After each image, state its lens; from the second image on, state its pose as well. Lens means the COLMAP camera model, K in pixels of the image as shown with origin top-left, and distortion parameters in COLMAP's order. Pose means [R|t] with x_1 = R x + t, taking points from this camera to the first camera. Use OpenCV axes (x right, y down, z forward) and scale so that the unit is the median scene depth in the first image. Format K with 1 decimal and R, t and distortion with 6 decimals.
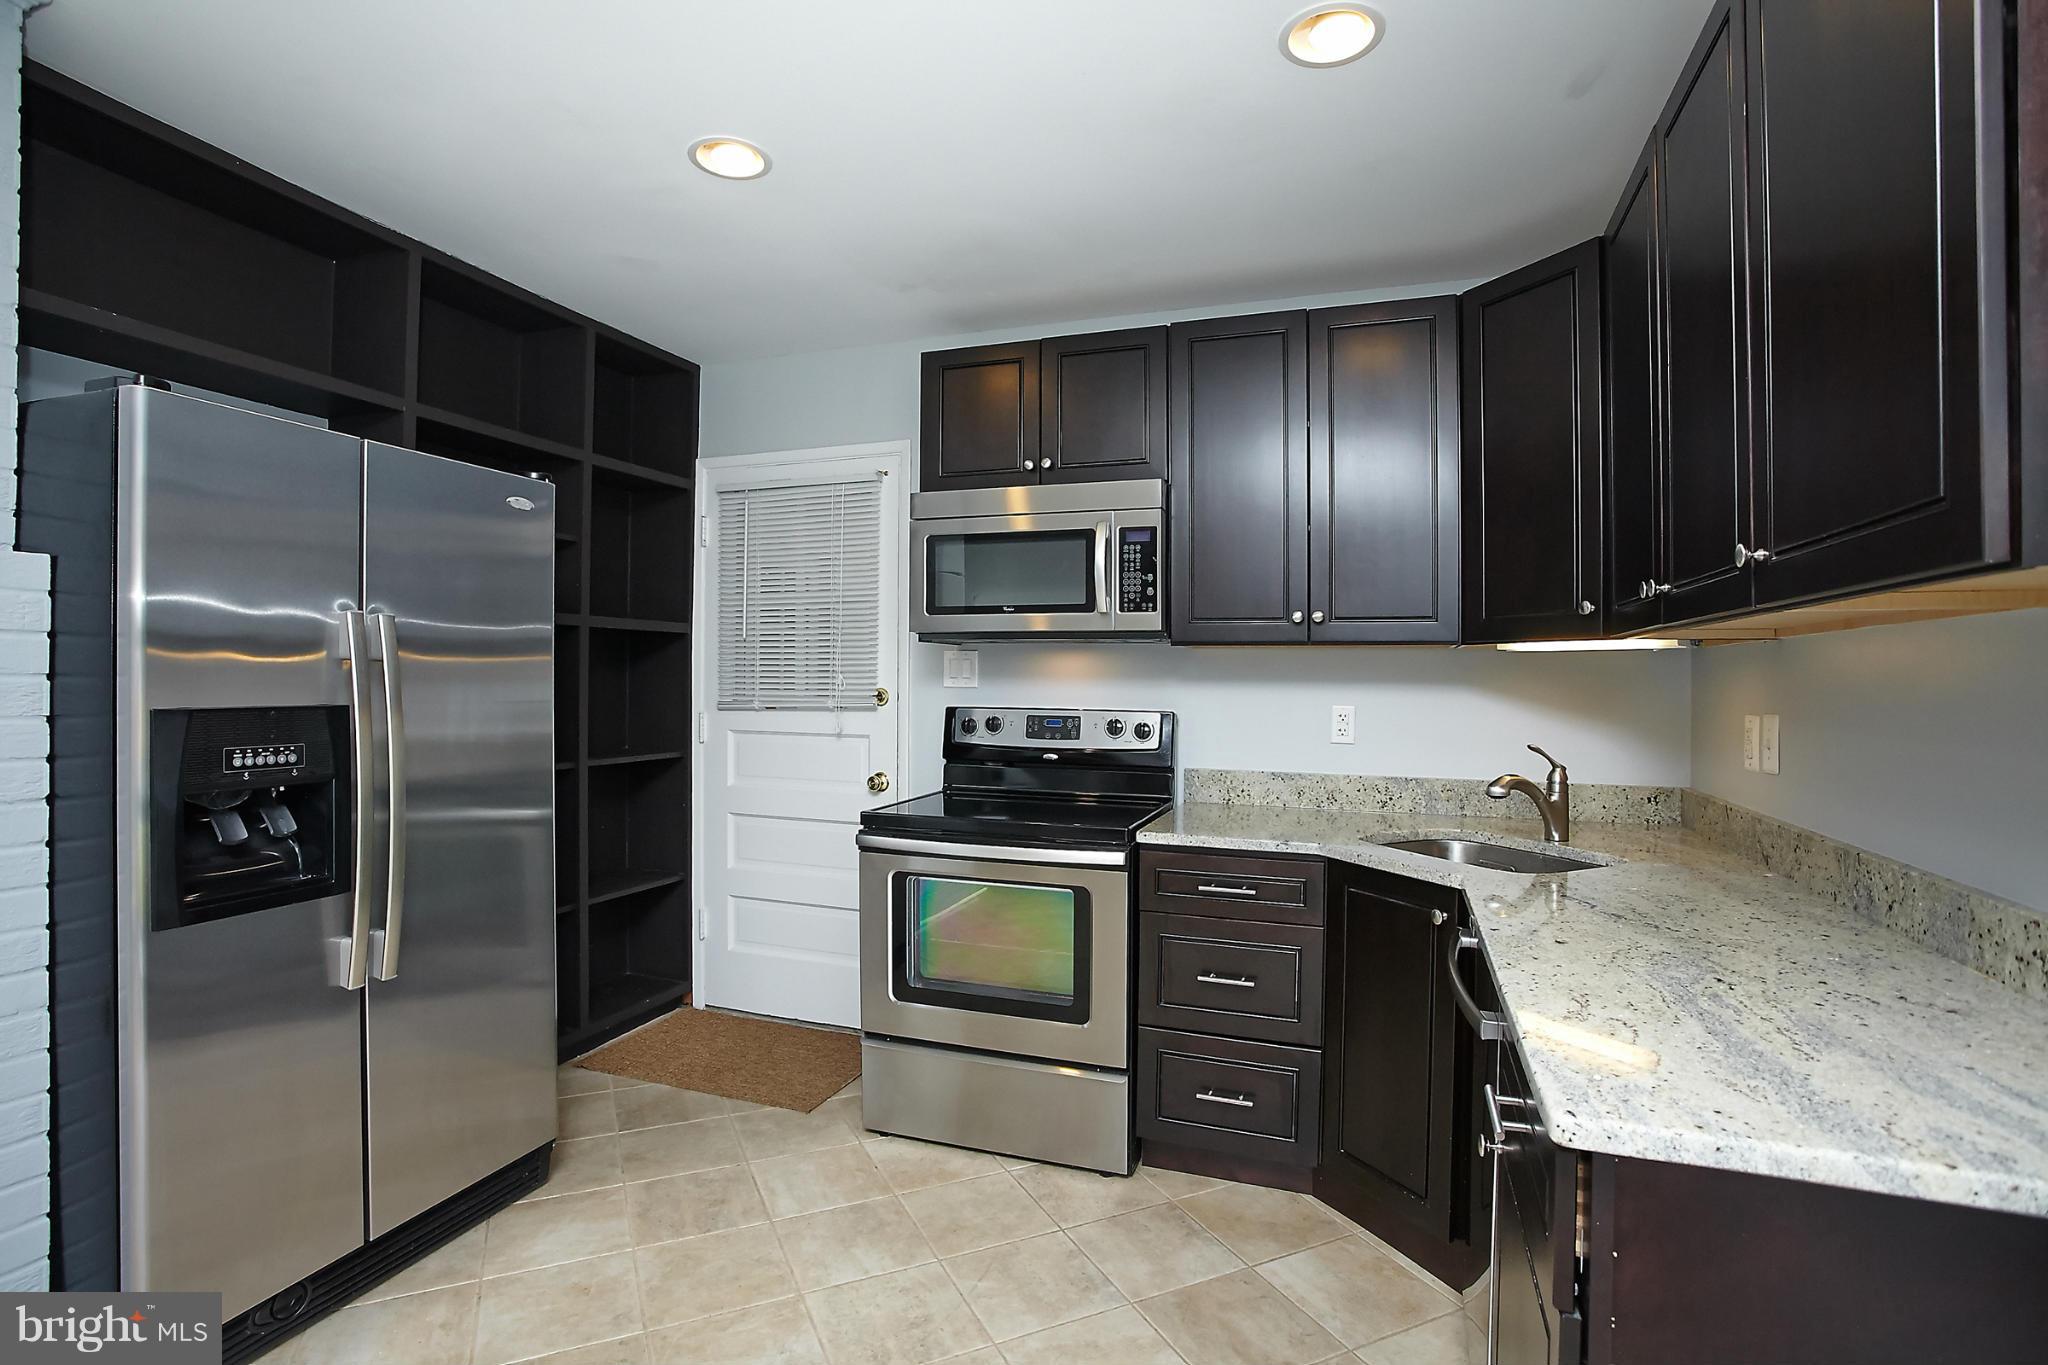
lens RADIAL K [[1007.9, 0, 1039.3], [0, 1007.9, 688.2], [0, 0, 1]] dist [-0.059234, 0.015164]
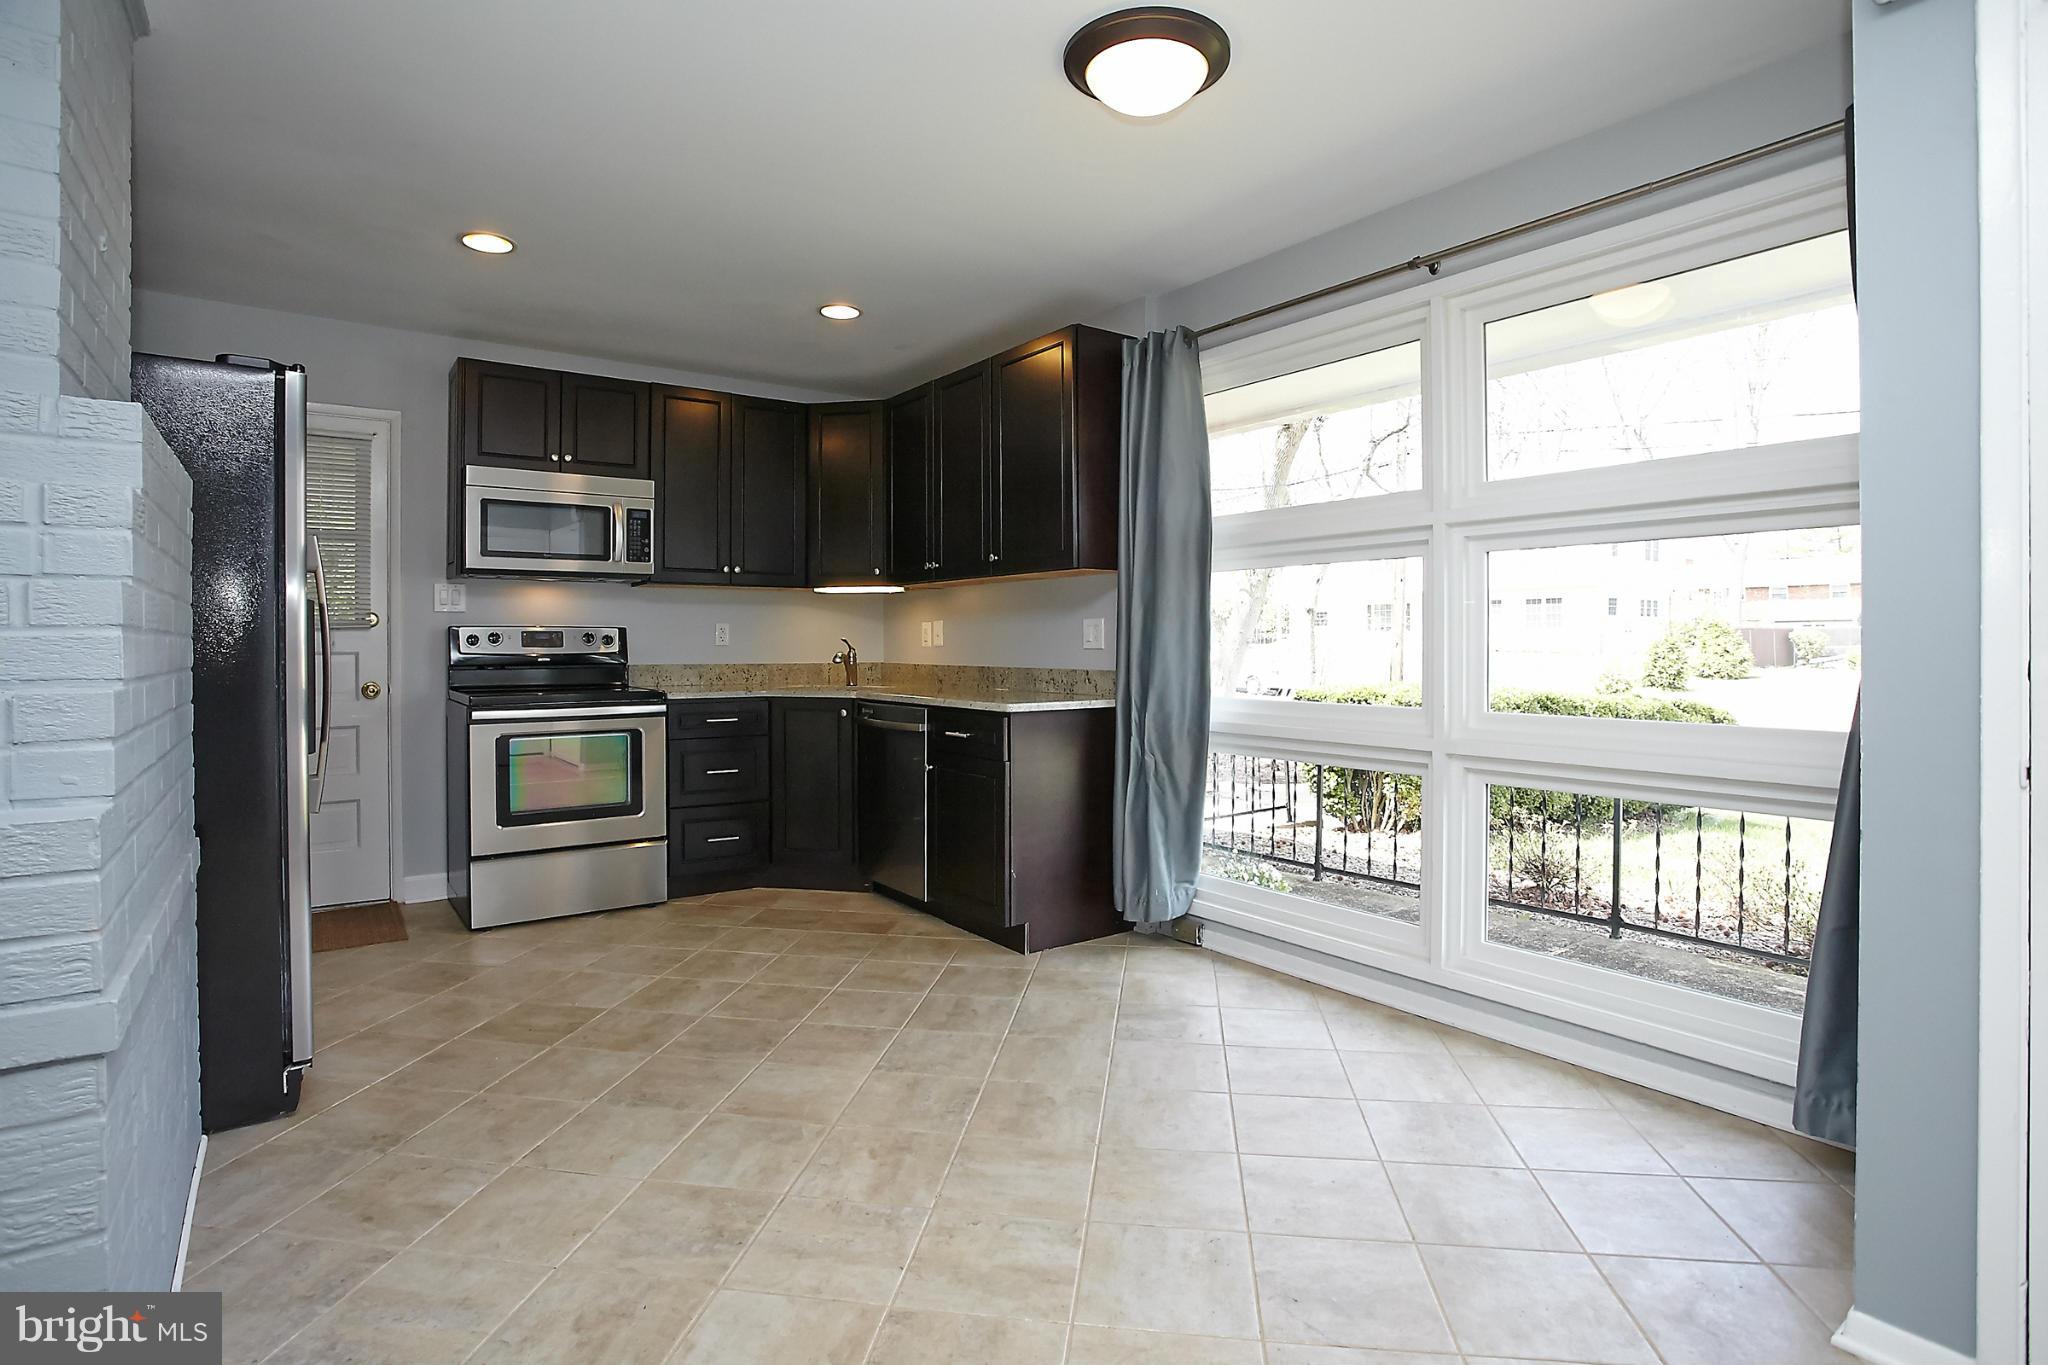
lens RADIAL K [[1007.9, 0, 1038.3], [0, 1007.9, 663.1], [0, 0, 1]] dist [-0.059234, 0.015164]
pose [[0.561412, -0.031719, 0.826928, -0.863407], [0.013897, 0.999486, 0.028903, 0.047939], [-0.827420, -0.004735, 0.561564, -0.416335]]
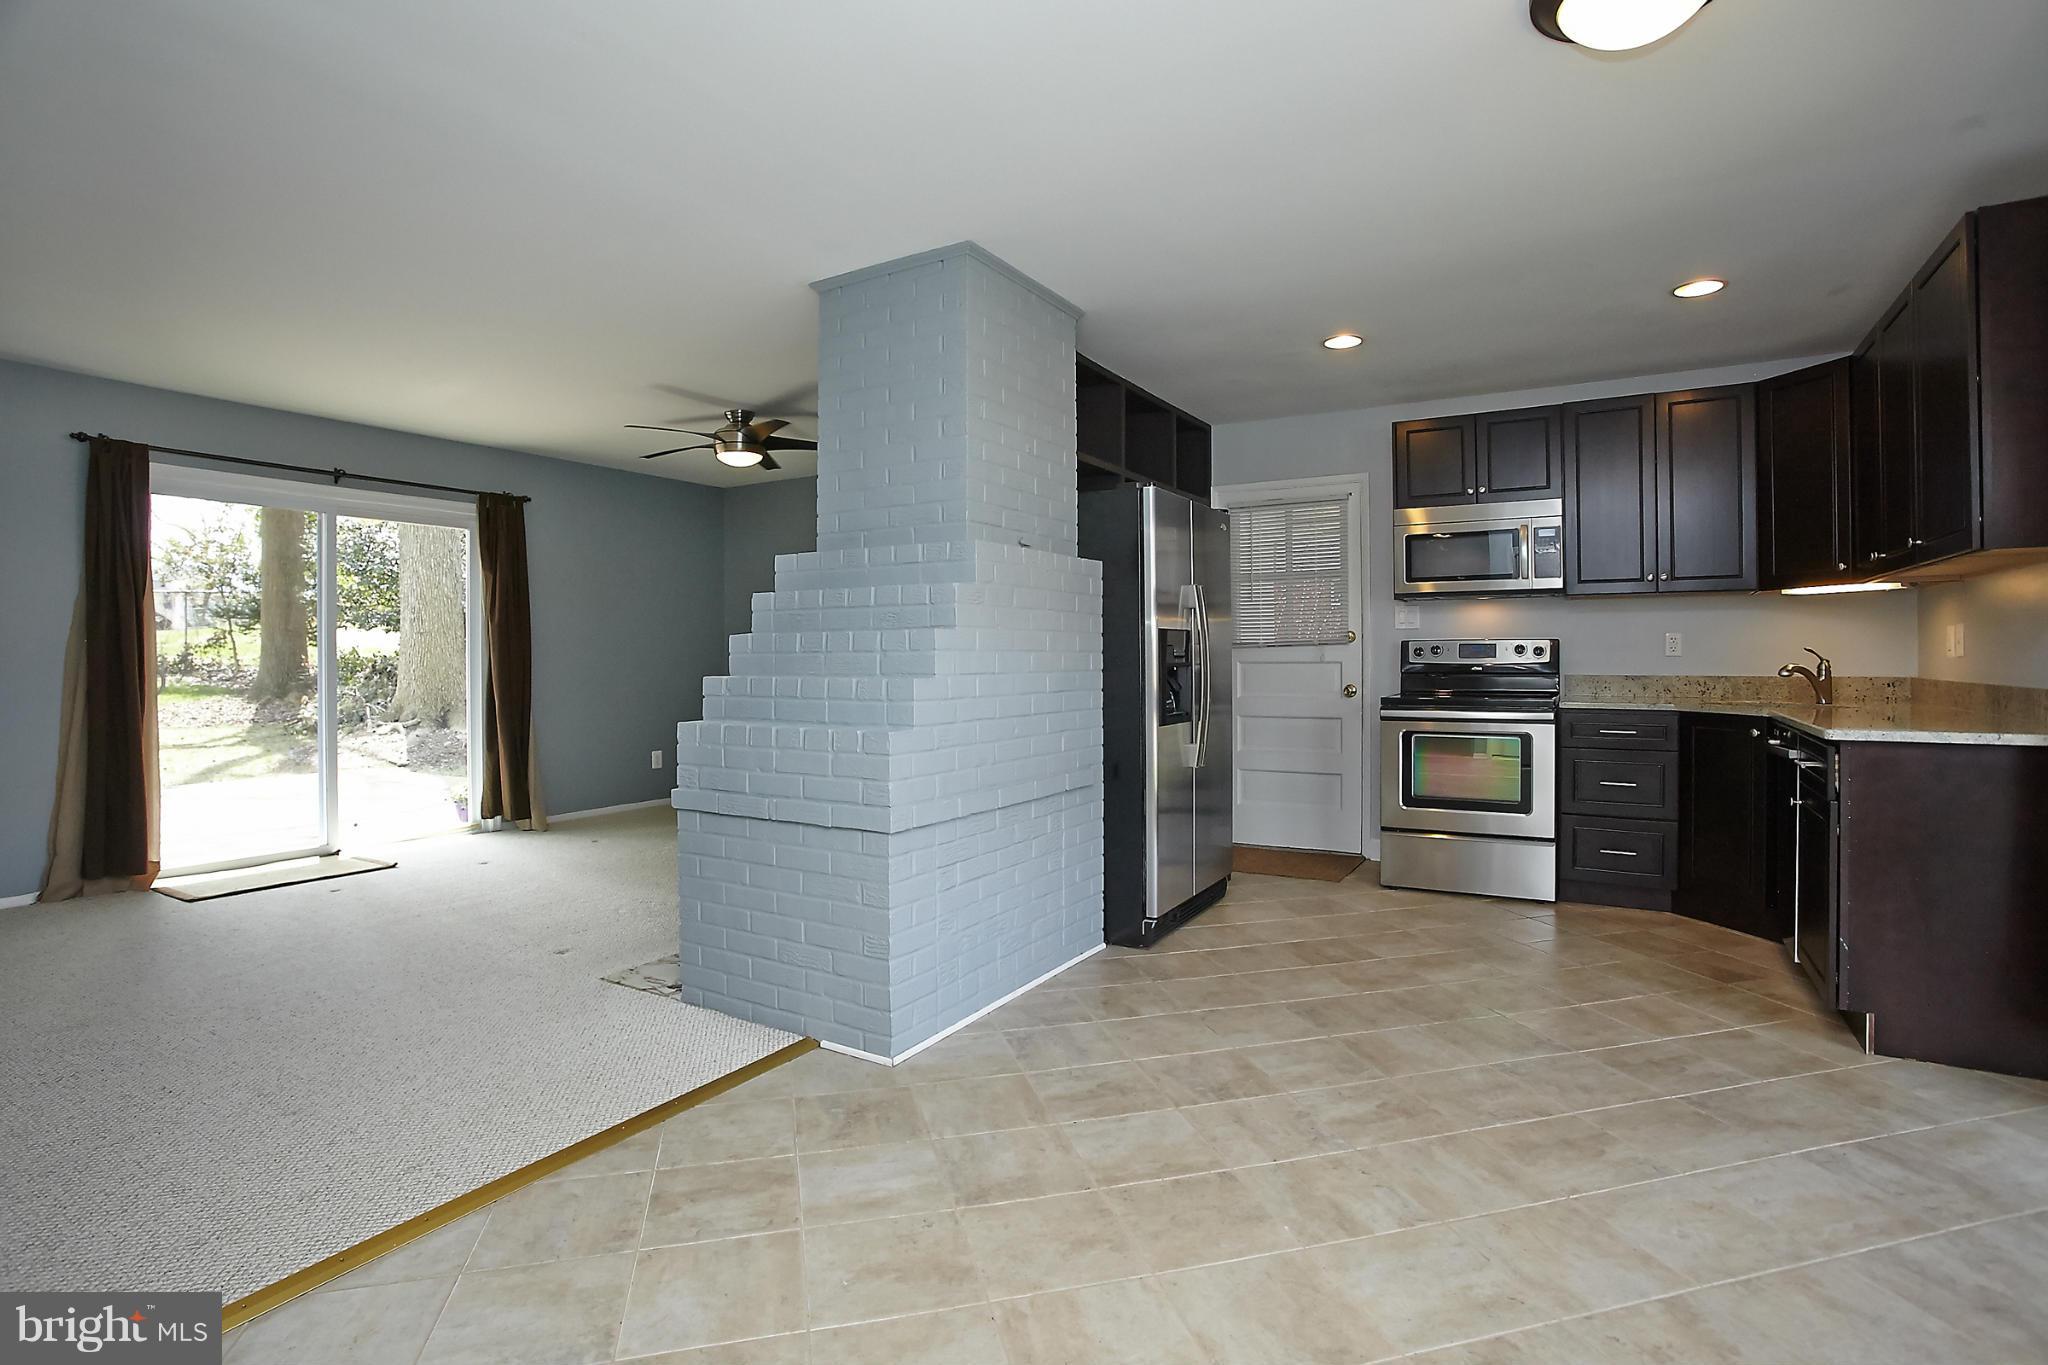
lens RADIAL K [[1007.9, 0, 1036.7], [0, 1007.9, 673.7], [0, 0, 1]] dist [-0.059234, 0.015164]
pose [[0.980564, -0.016734, -0.195483, -0.418944], [0.018420, 0.999807, 0.006809, 0.059450], [0.195331, -0.010277, 0.980683, -0.798290]]
